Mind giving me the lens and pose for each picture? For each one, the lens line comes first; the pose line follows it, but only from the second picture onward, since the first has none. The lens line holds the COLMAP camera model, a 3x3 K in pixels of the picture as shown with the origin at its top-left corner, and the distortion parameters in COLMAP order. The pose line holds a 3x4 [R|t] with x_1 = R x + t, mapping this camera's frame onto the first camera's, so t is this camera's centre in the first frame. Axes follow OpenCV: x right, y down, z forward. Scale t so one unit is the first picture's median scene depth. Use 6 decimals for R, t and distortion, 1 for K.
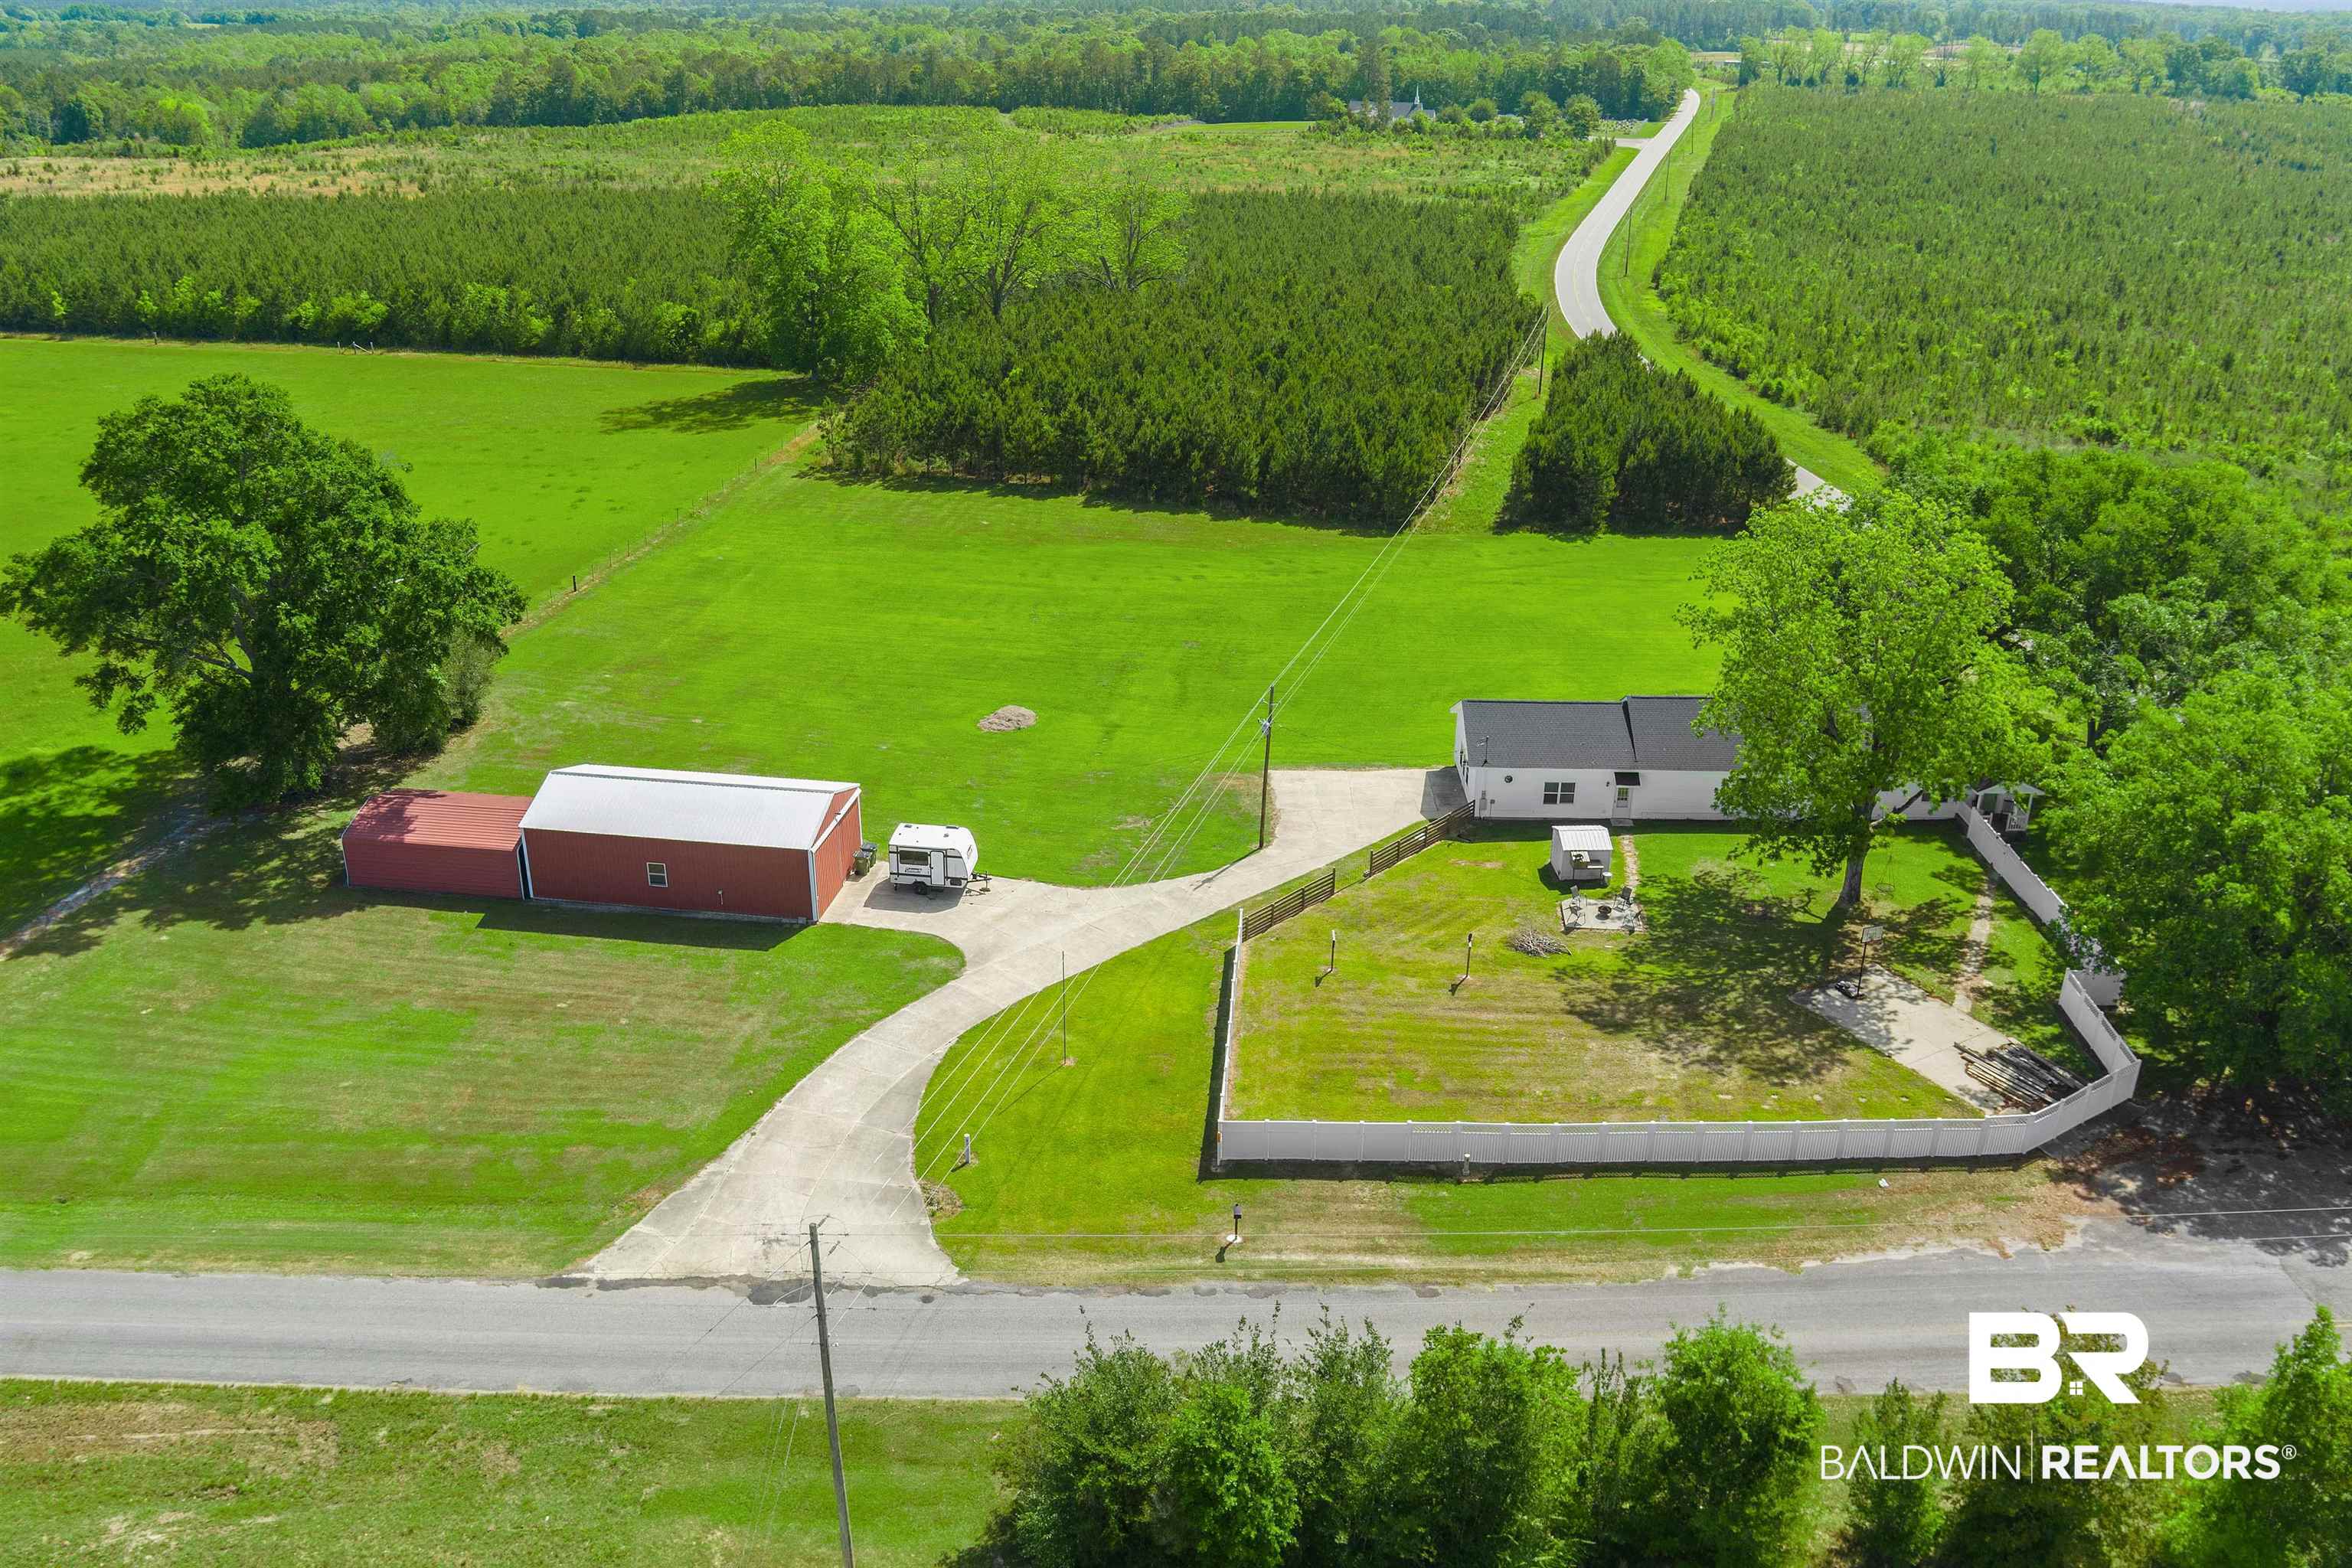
lens RADIAL K [[1897.8, 0, 1186.6], [0, 1897.8, 771.7], [0, 0, 1]] dist [-0.072687, 0.014362]
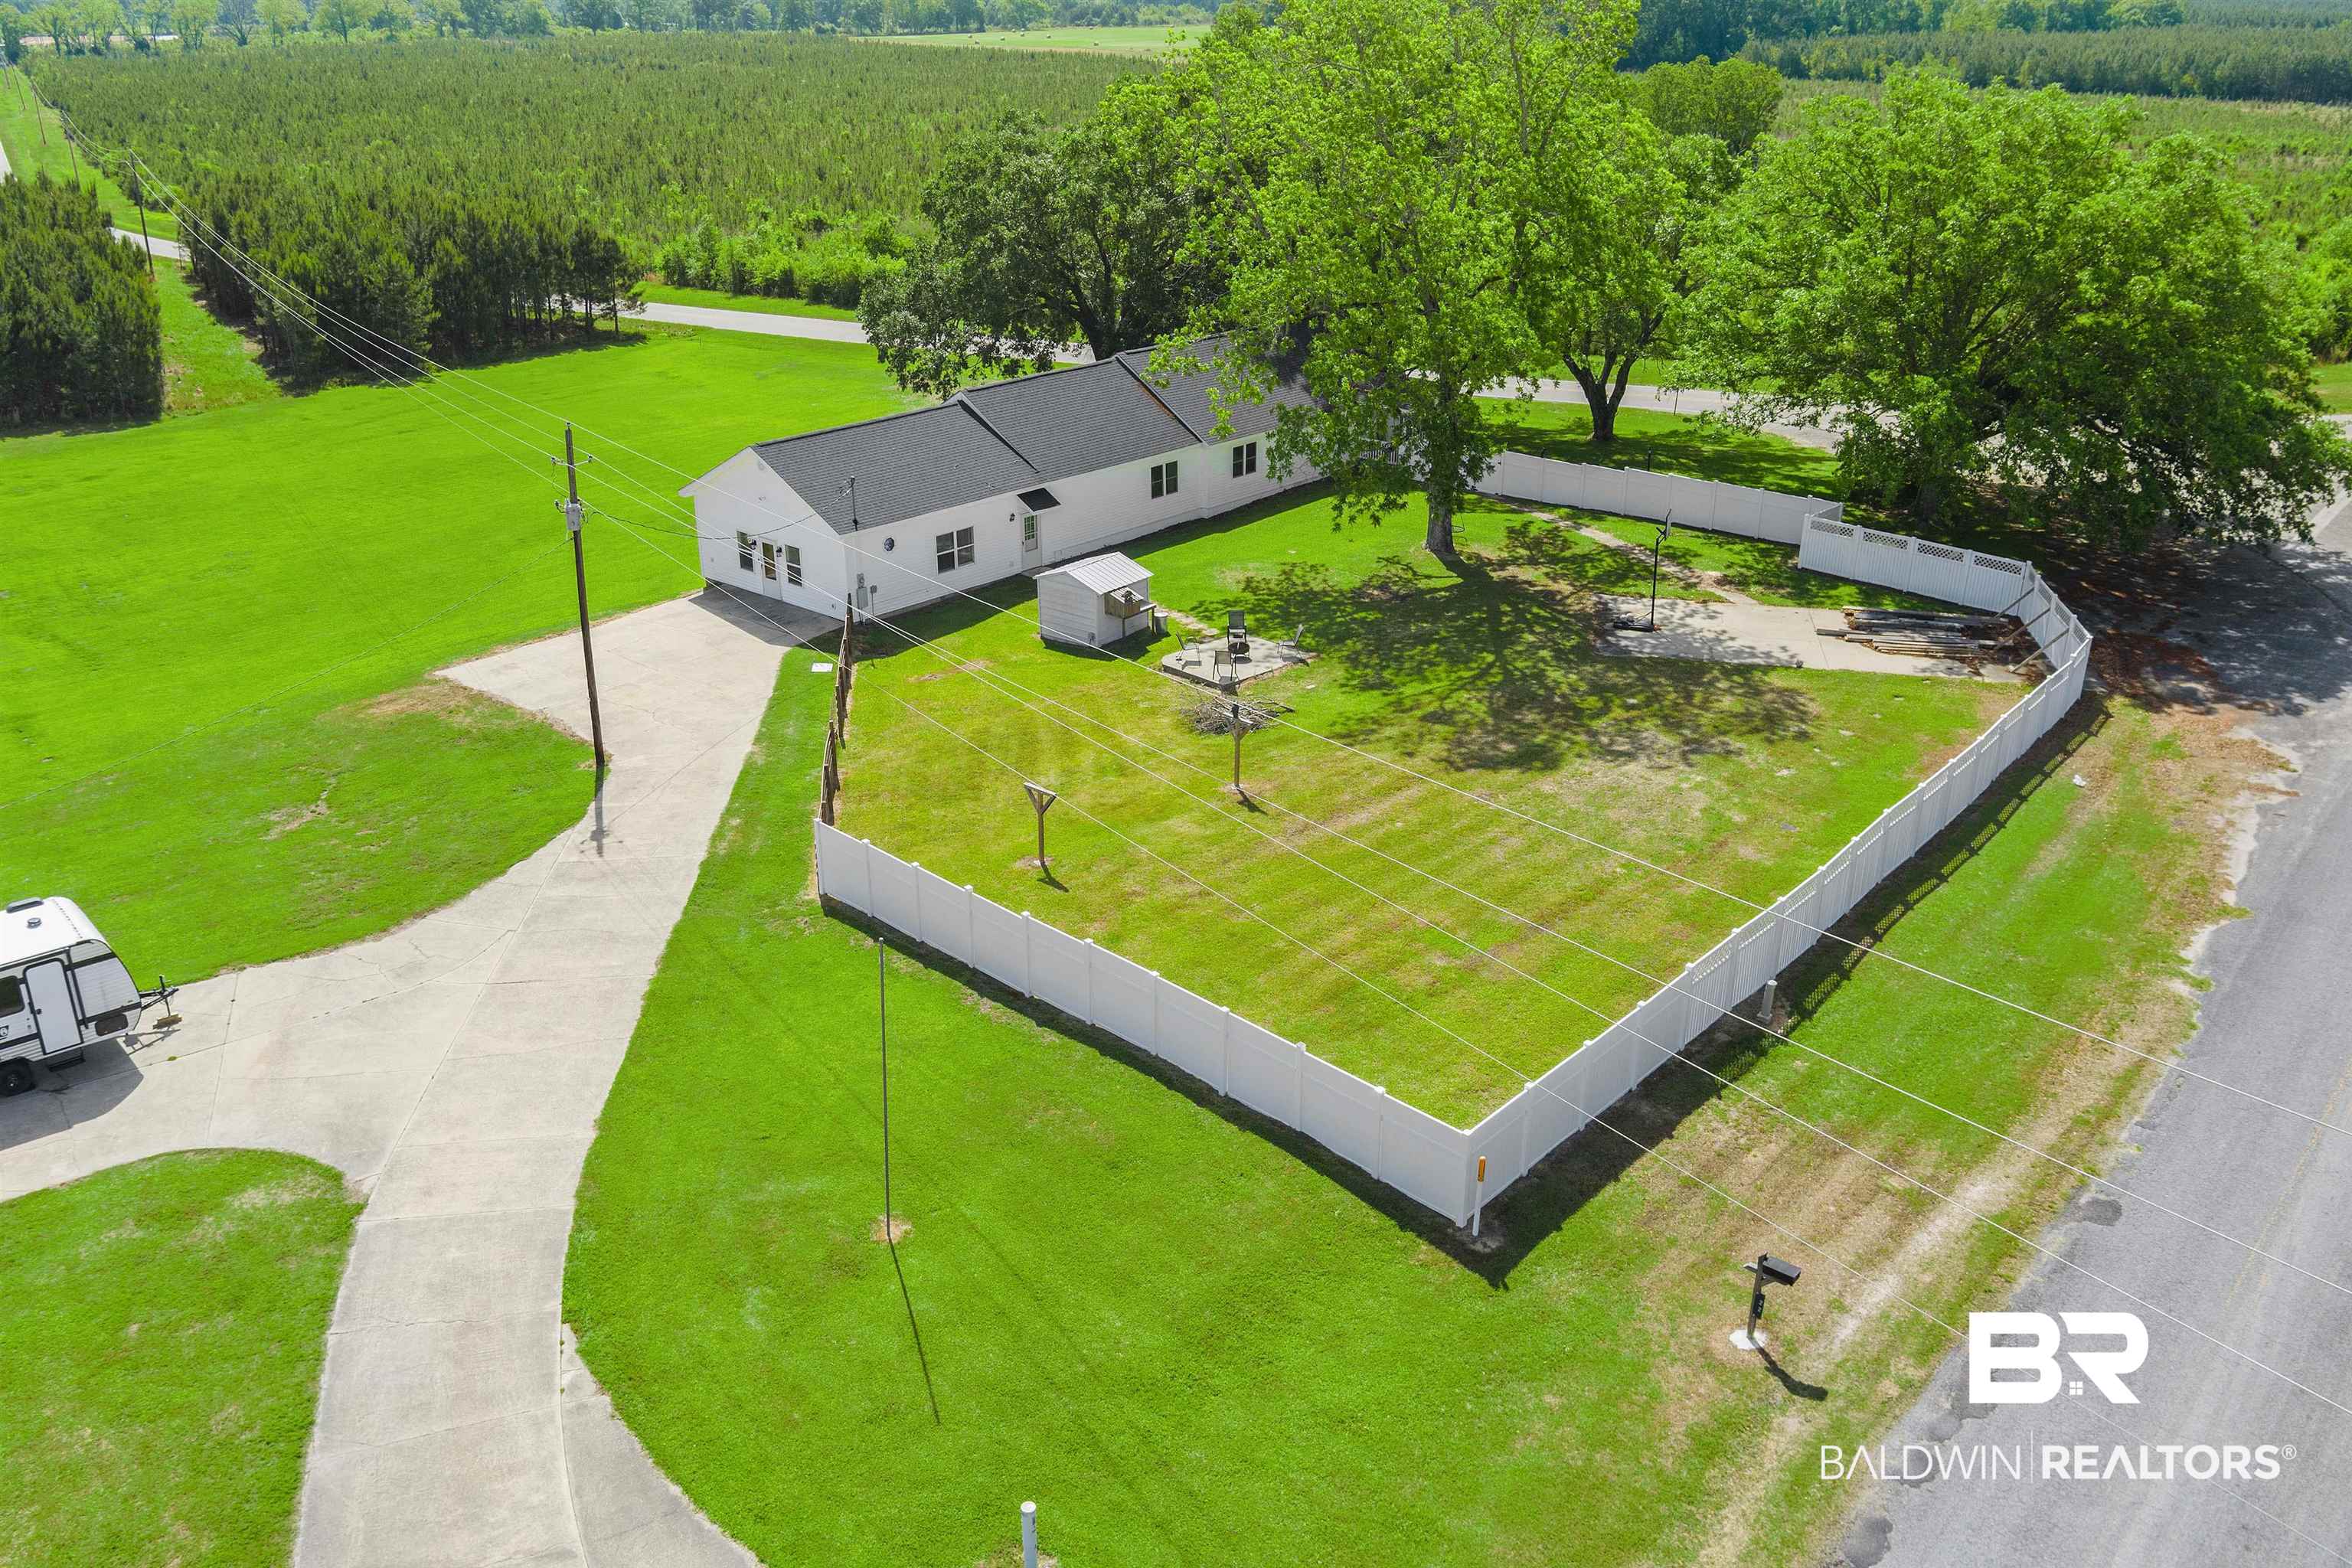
lens RADIAL K [[1897.8, 0, 1176.0], [0, 1897.8, 776.9], [0, 0, 1]] dist [-0.072687, 0.014362]
pose [[0.661517, -0.302311, 0.686296, -0.228164], [0.304759, 0.944543, 0.122313, 0.031163], [-0.685213, 0.128243, 0.716964, 0.582704]]
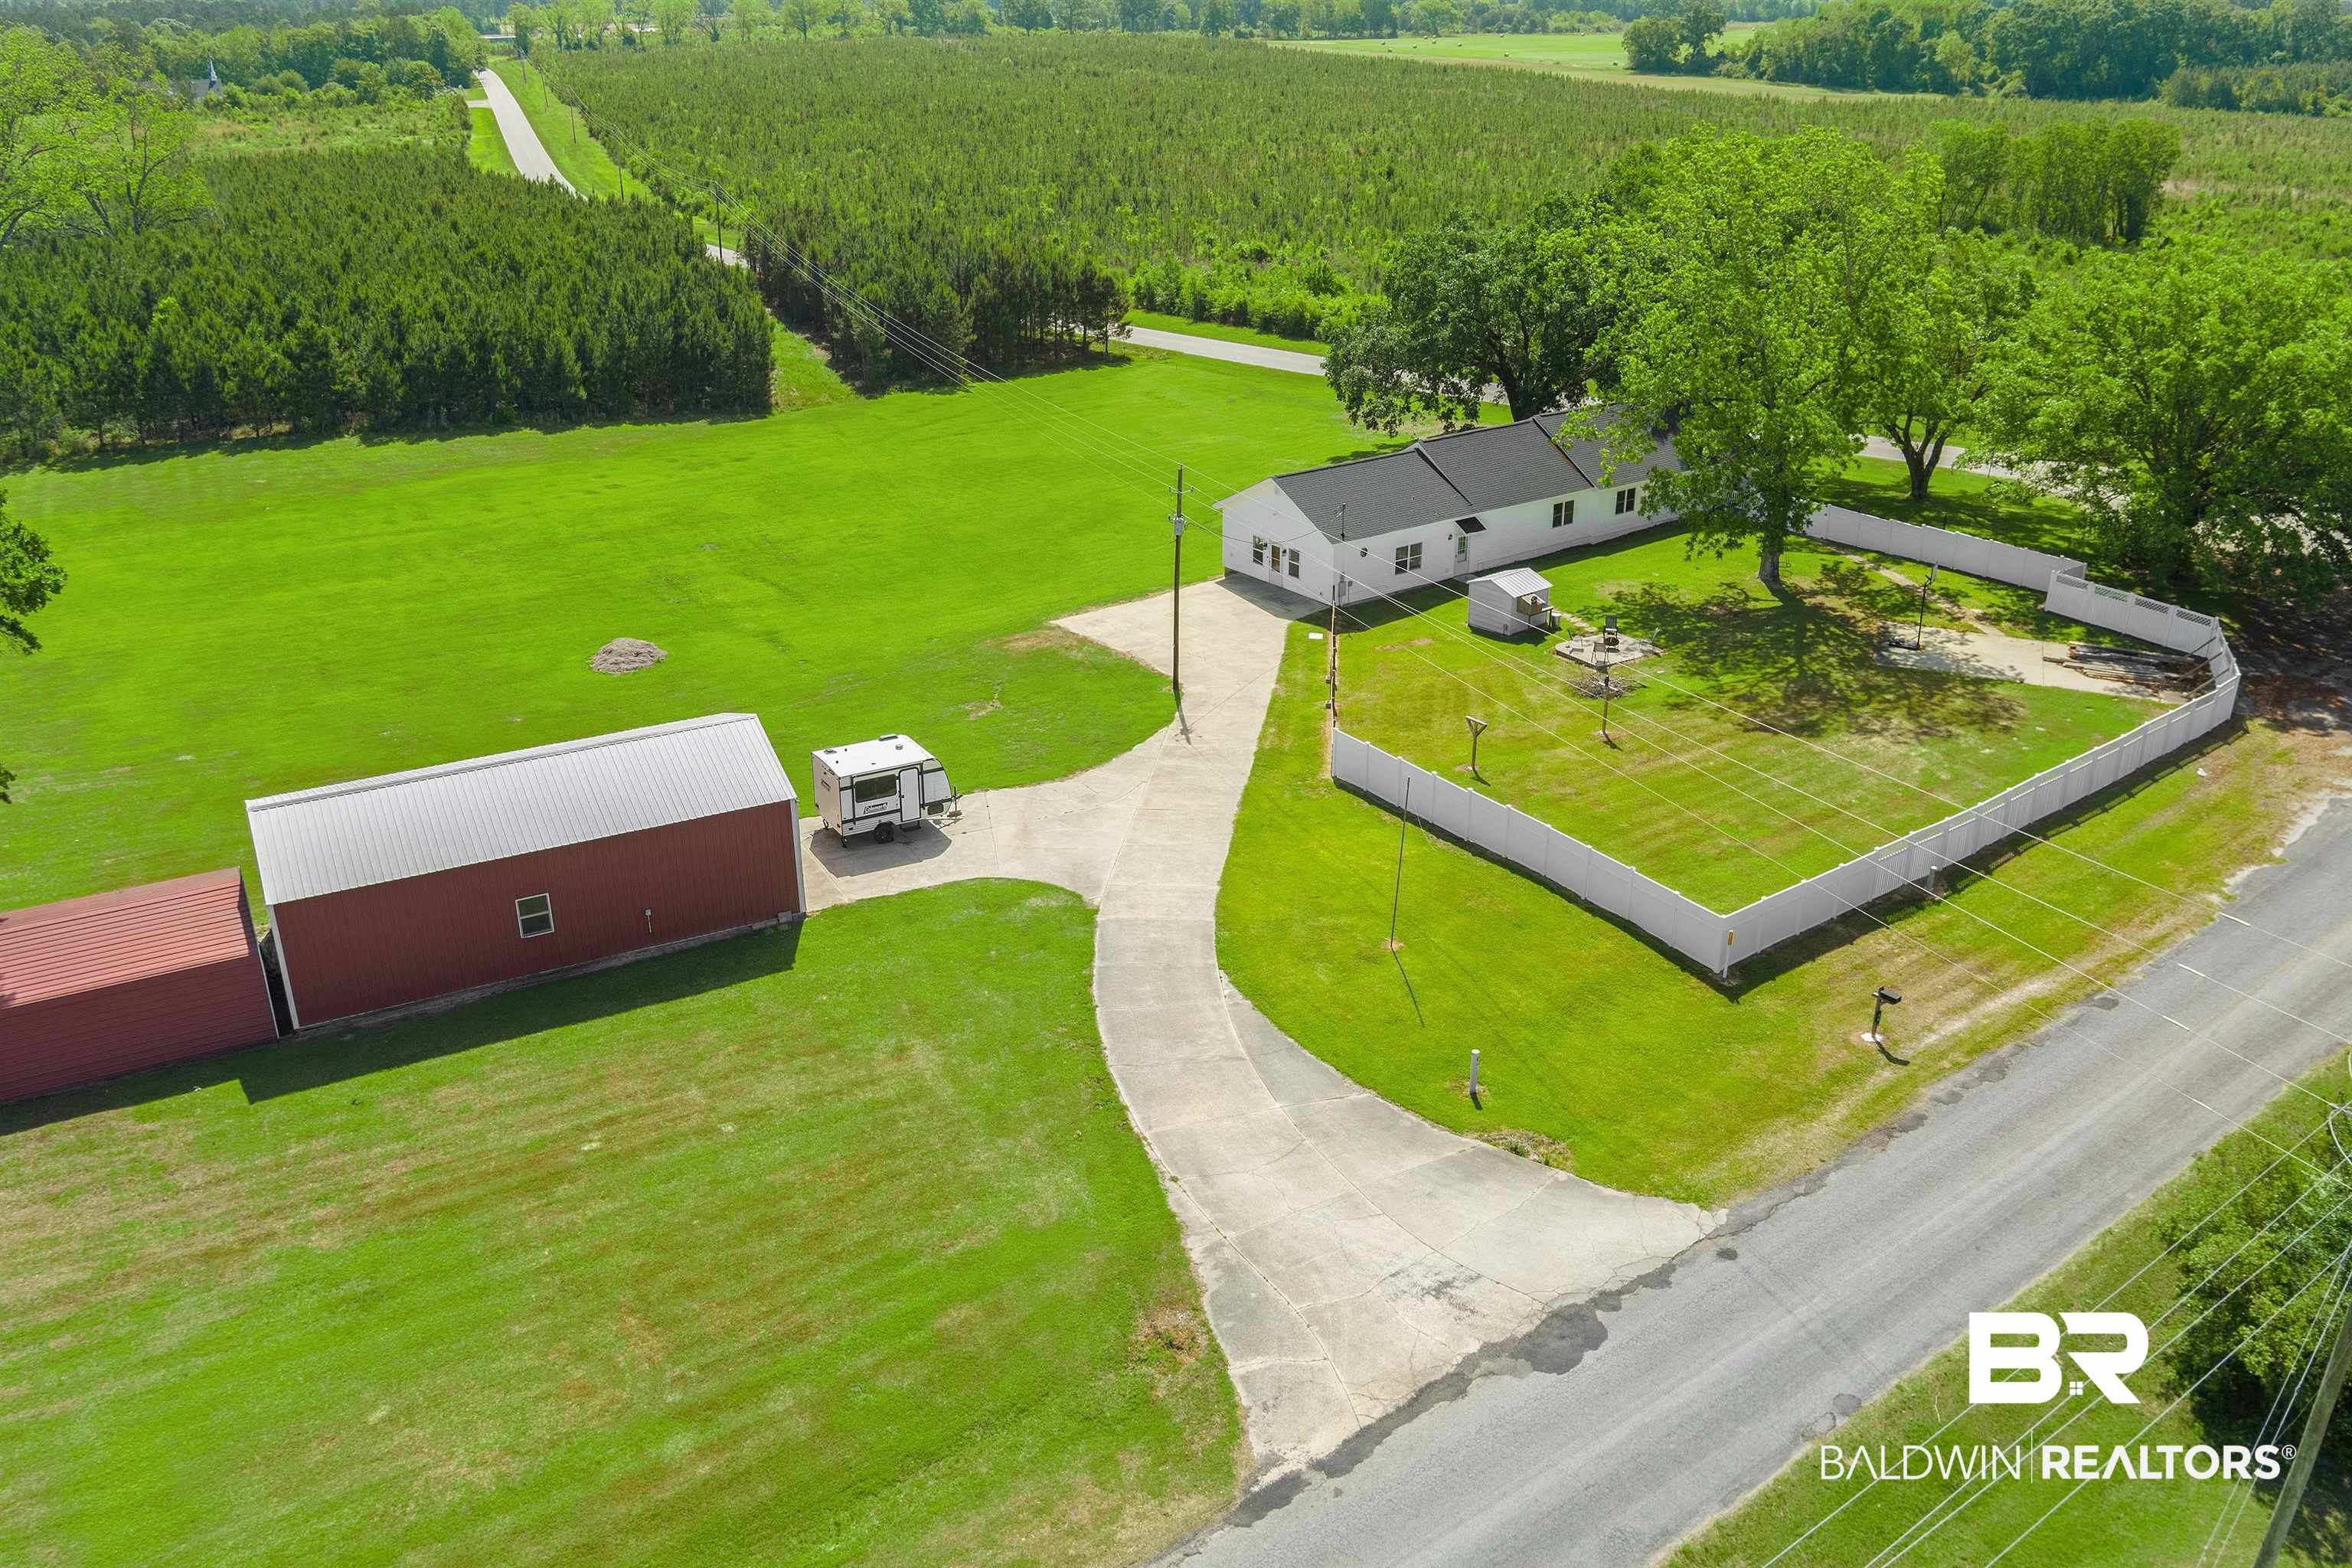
lens RADIAL K [[1897.8, 0, 1177.5], [0, 1897.8, 772.1], [0, 0, 1]] dist [-0.072687, 0.014362]
pose [[0.797113, -0.246650, 0.551158, -0.433156], [0.247727, 0.965998, 0.074021, 0.017365], [-0.550675, 0.077534, 0.831111, 0.396080]]
